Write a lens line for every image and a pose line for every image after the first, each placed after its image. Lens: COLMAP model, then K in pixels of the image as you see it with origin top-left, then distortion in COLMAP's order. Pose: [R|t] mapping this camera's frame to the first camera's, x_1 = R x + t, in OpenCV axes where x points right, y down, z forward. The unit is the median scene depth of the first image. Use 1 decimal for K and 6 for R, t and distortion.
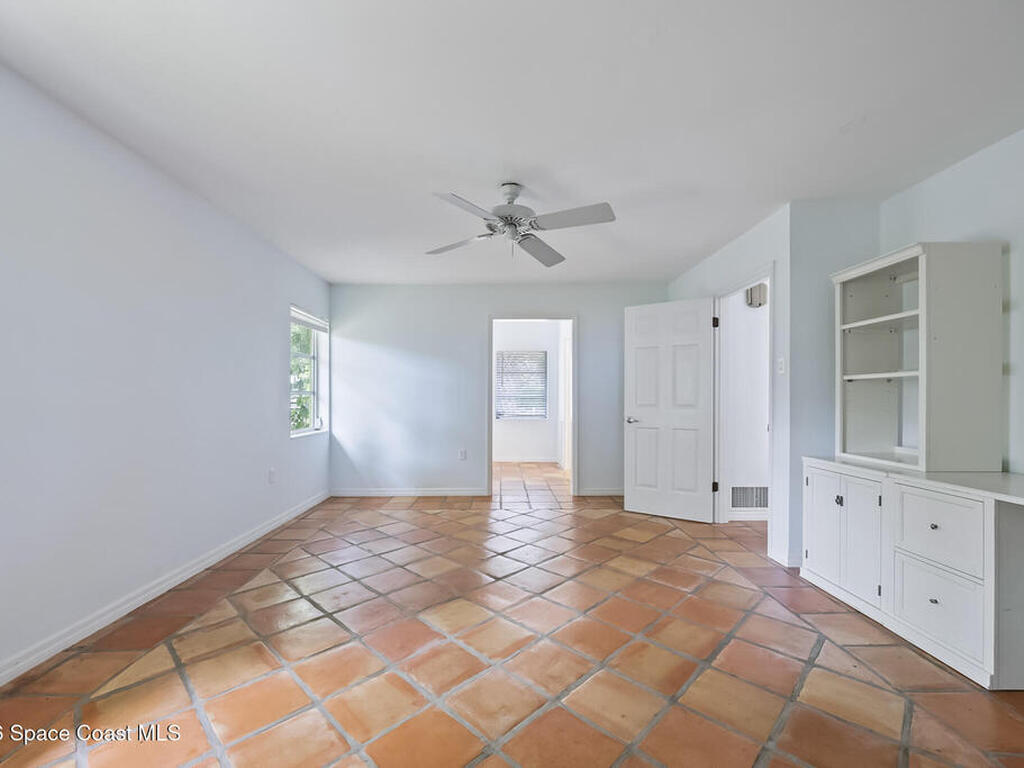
lens RADIAL K [[441.4, 0, 511.9], [0, 441.4, 392.6], [0, 0, 1]] dist [-0.002757, 0.000152]
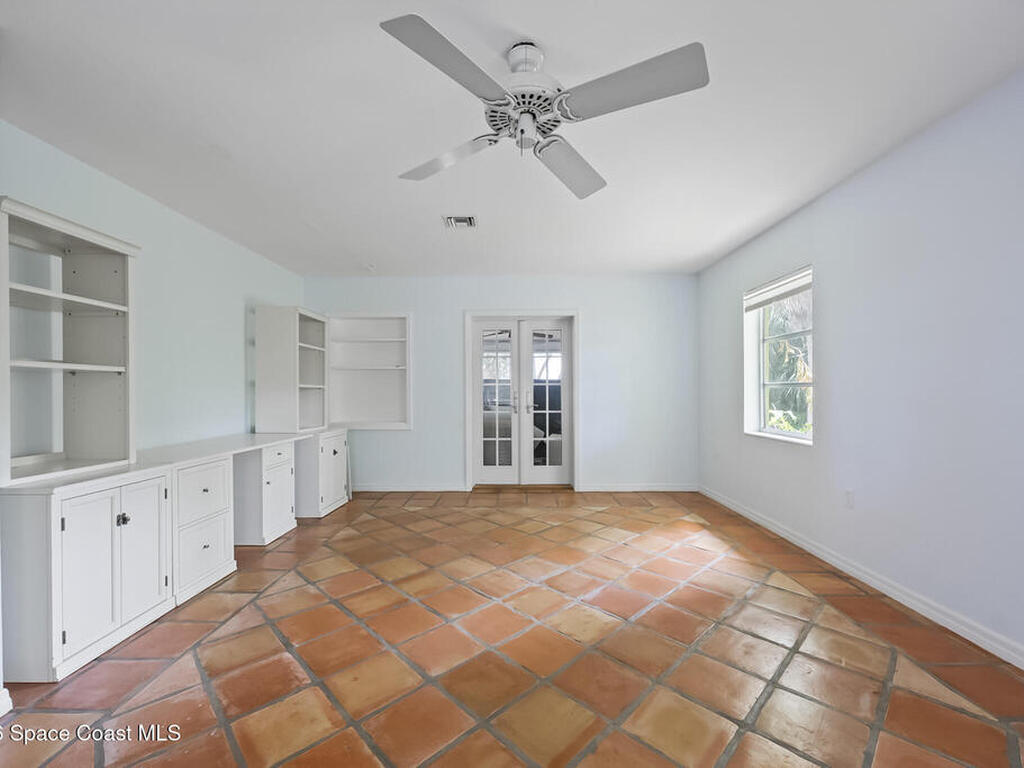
lens RADIAL K [[441.4, 0, 511.4], [0, 441.4, 391.3], [0, 0, 1]] dist [-0.002757, 0.000152]
pose [[-0.999583, 0.003047, 0.028706, -0.000250], [0.002636, 0.999893, -0.014370, 0.025706], [-0.028747, -0.014288, -0.999485, 2.178940]]
